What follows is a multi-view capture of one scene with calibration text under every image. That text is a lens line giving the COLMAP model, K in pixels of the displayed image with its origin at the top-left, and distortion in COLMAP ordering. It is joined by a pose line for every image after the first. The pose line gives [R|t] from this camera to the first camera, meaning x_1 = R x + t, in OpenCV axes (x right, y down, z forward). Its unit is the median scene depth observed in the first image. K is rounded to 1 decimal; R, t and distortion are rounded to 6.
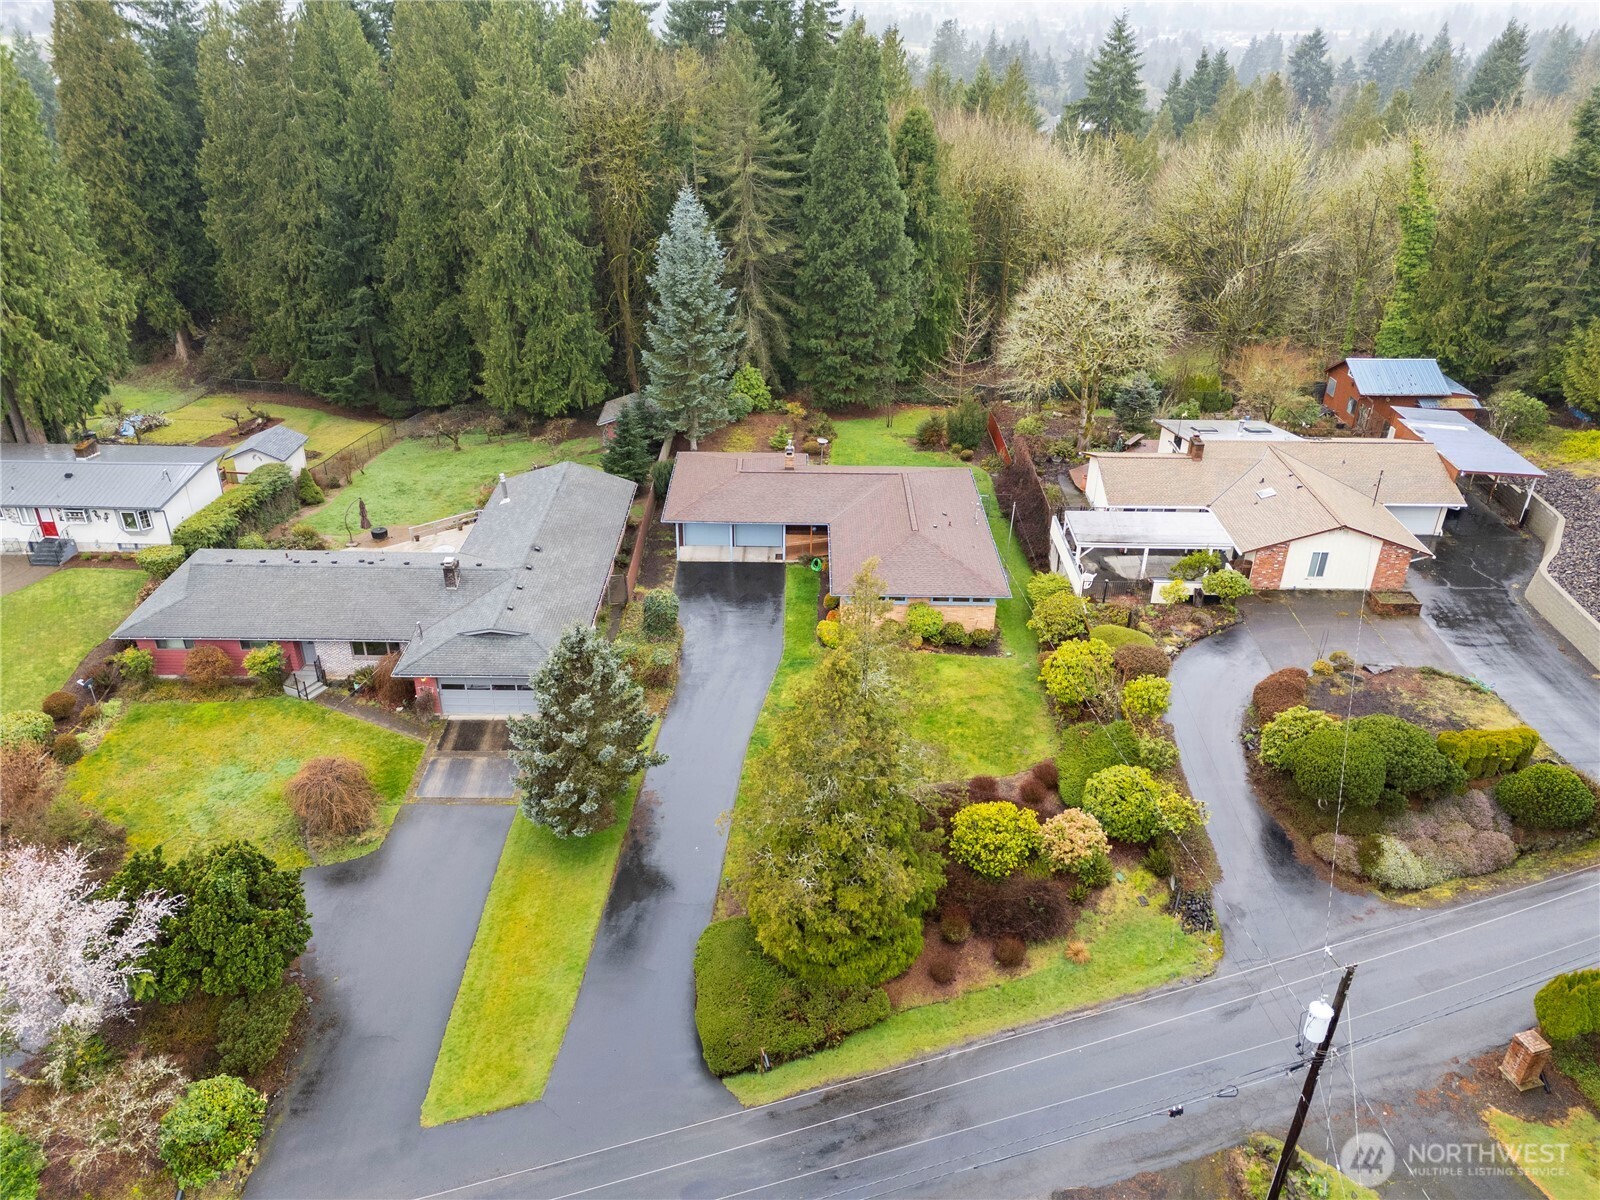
lens RADIAL K [[1188.7, 0, 804.1], [0, 1188.7, 585.8], [0, 0, 1]] dist [0.051757, -0.006747]
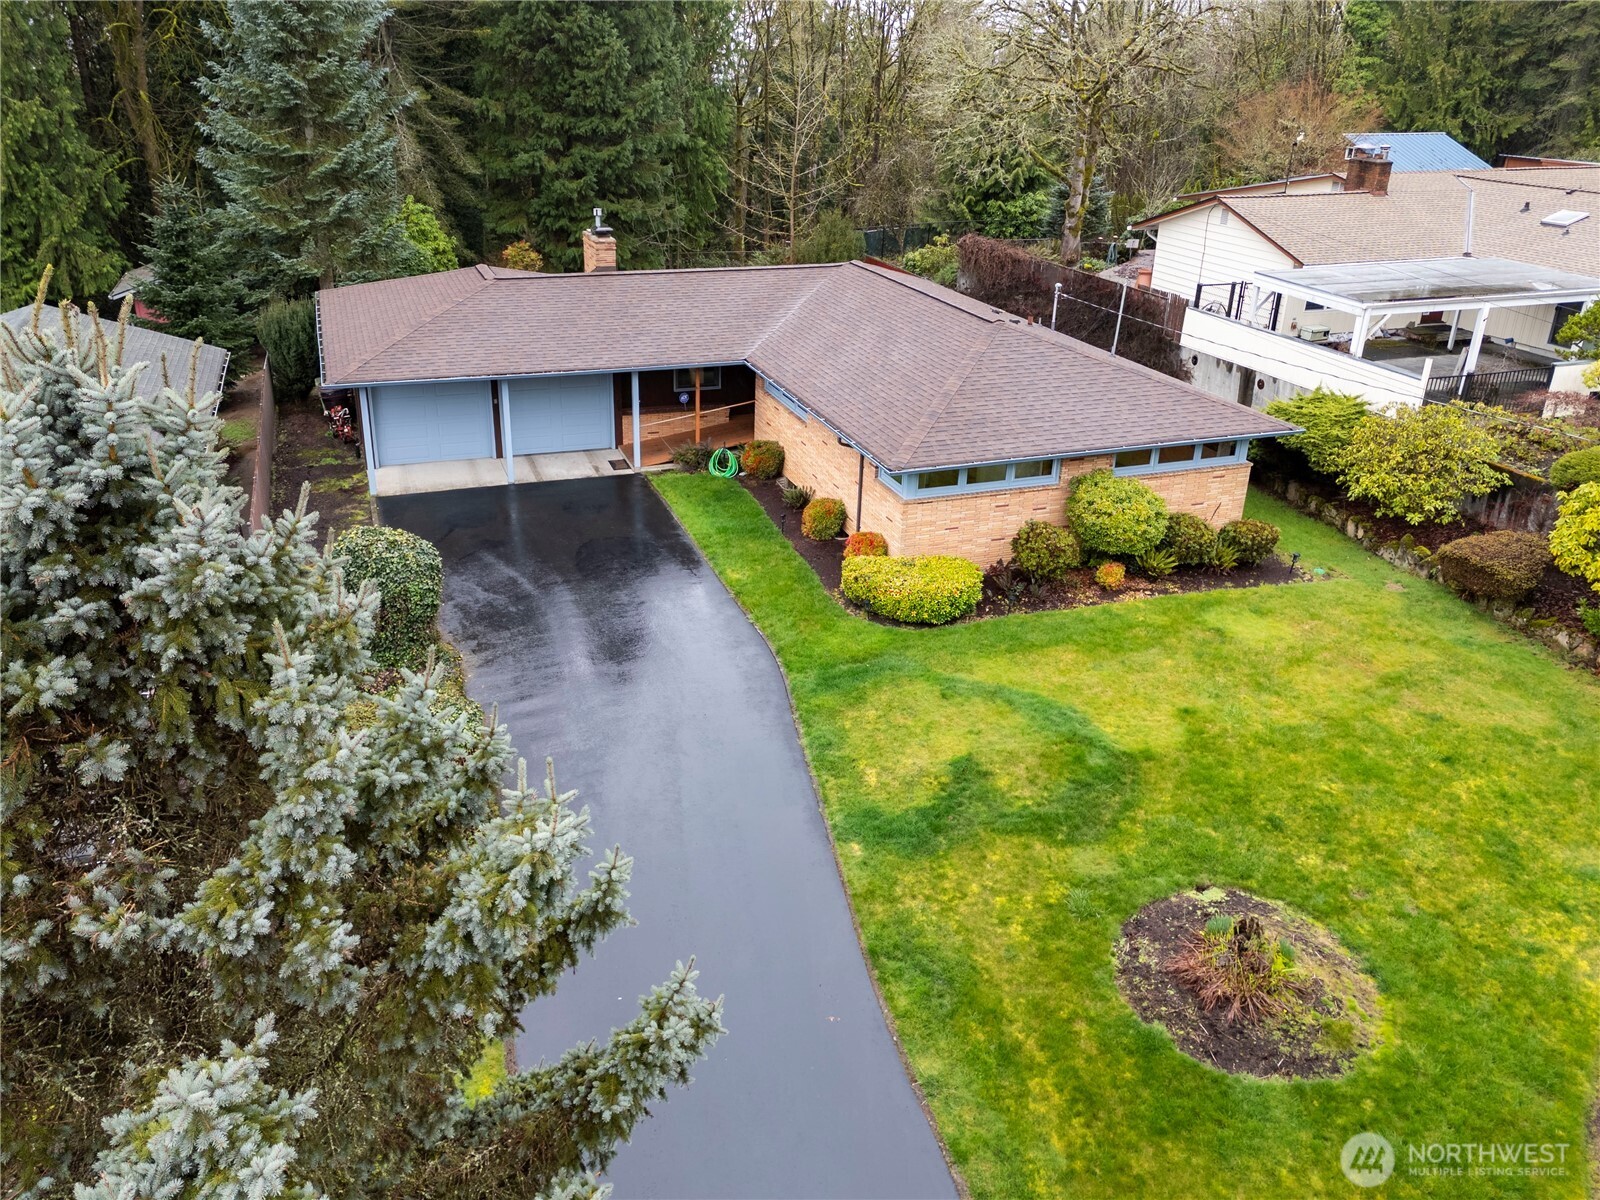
lens RADIAL K [[1214.4, 0, 765.7], [0, 1214.4, 524.3], [0, 0, 1]] dist [0.039093, -0.009510]
pose [[0.943907, -0.117493, 0.308602, -0.083883], [0.149808, 0.985215, -0.083115, 0.032047], [-0.294274, 0.124684, 0.947553, 0.445041]]
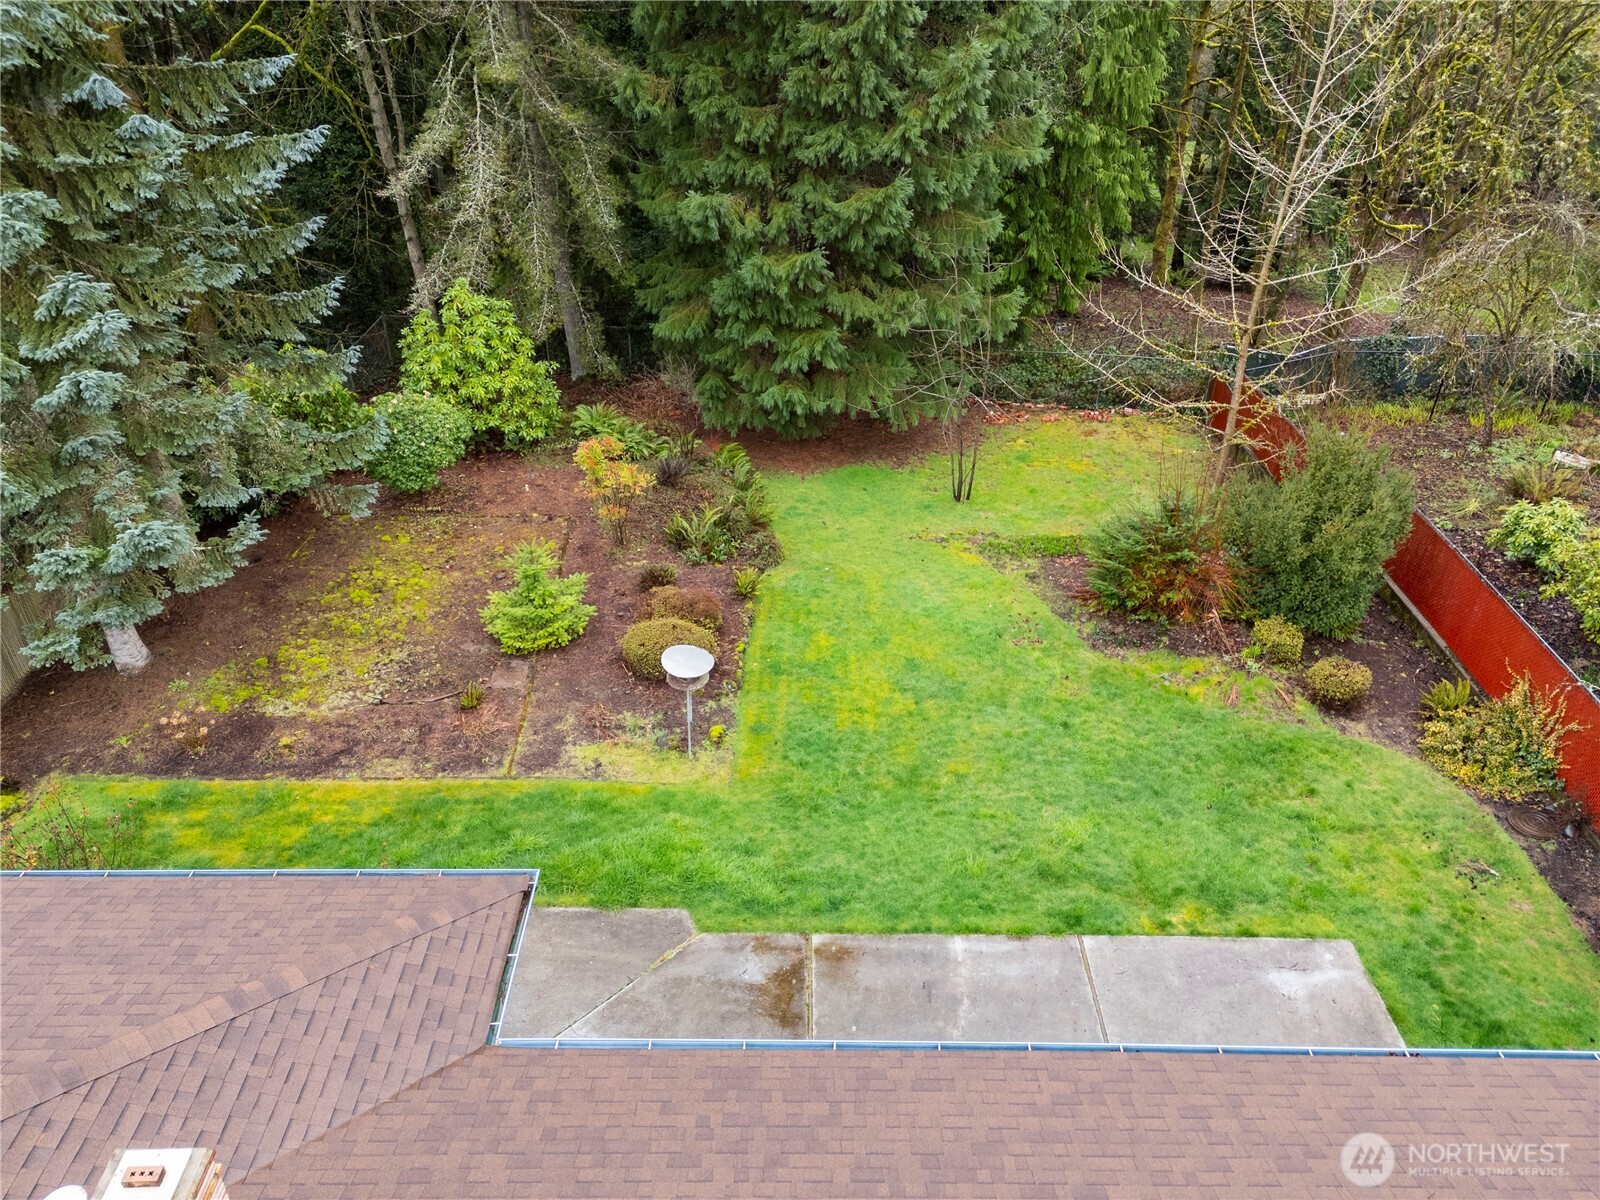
lens RADIAL K [[1188.7, 0, 804.1], [0, 1188.7, 585.8], [0, 0, 1]] dist [0.051757, -0.006747]
pose [[0.999950, -0.005734, 0.008208, 0.031099], [0.005207, 0.998008, 0.062873, -0.133761], [-0.008552, -0.062827, 0.997988, 0.721333]]
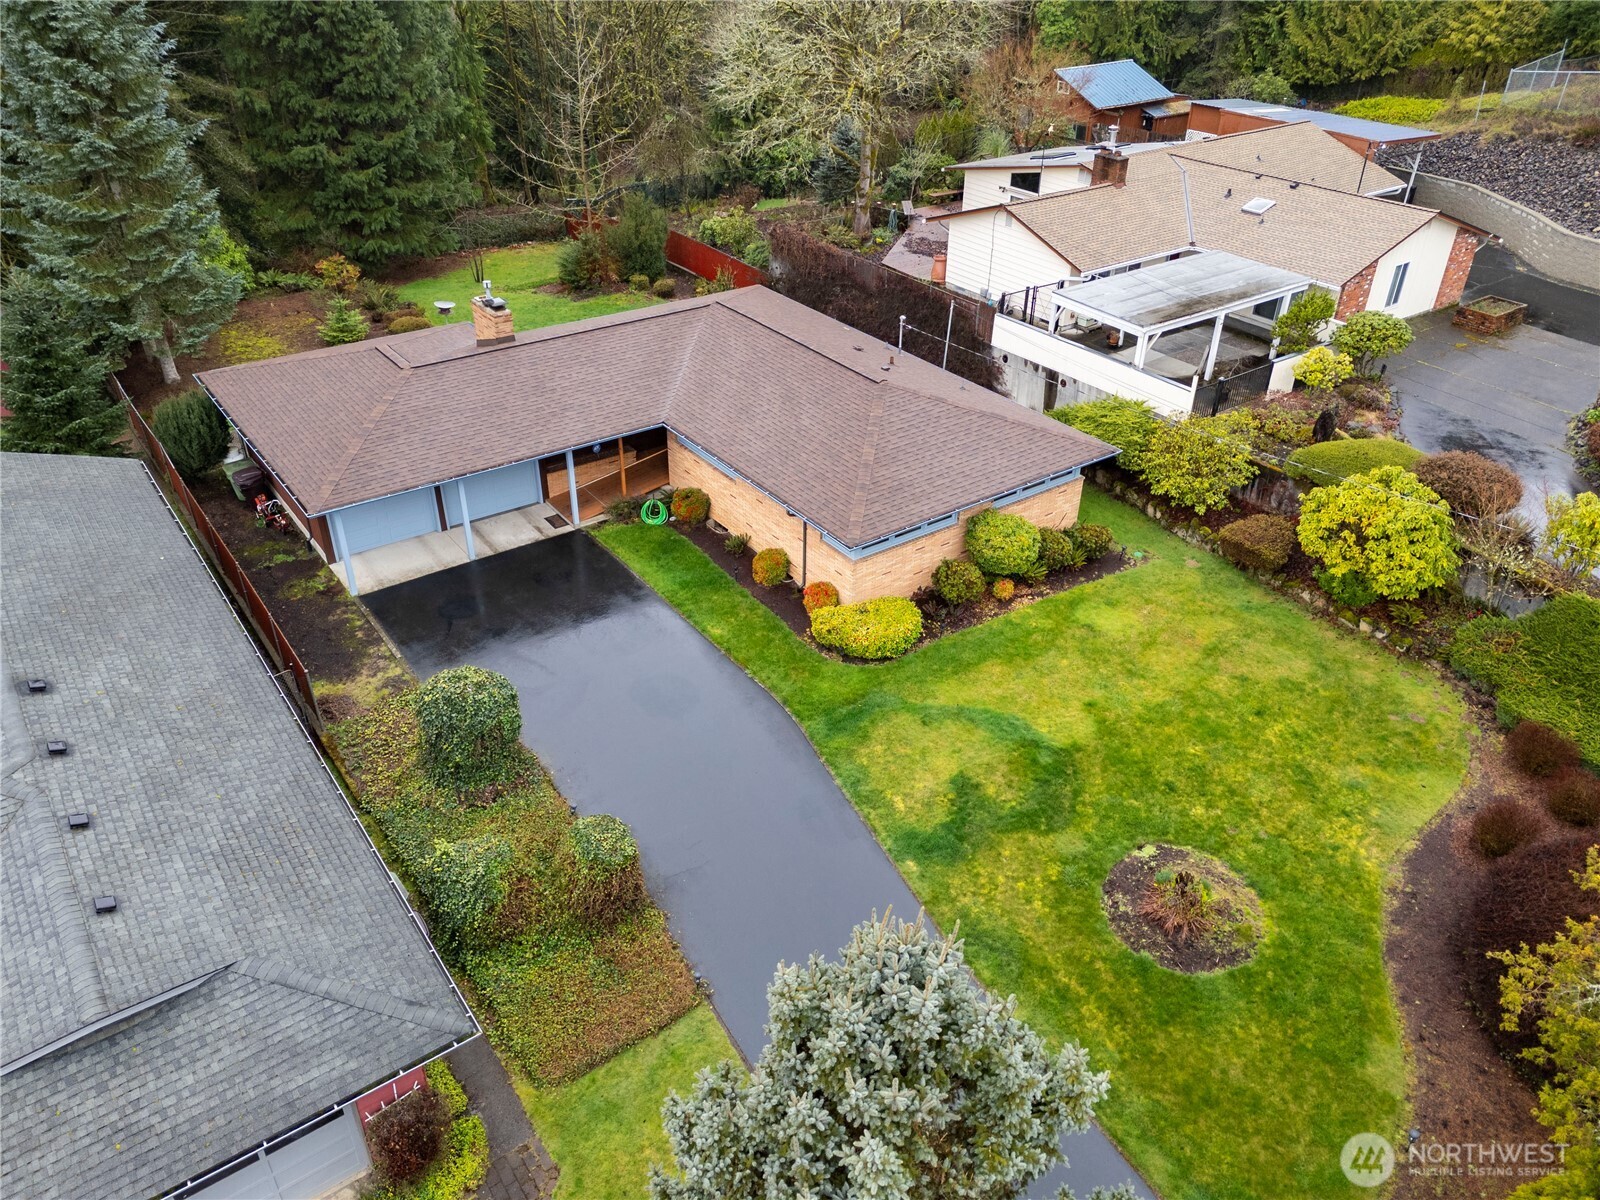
lens RADIAL K [[1188.7, 0, 804.1], [0, 1188.7, 585.8], [0, 0, 1]] dist [0.051757, -0.006747]
pose [[0.807767, -0.315263, 0.498119, -0.146631], [0.278441, 0.948827, 0.148990, -0.033939], [-0.519599, 0.018348, 0.854213, 0.414844]]
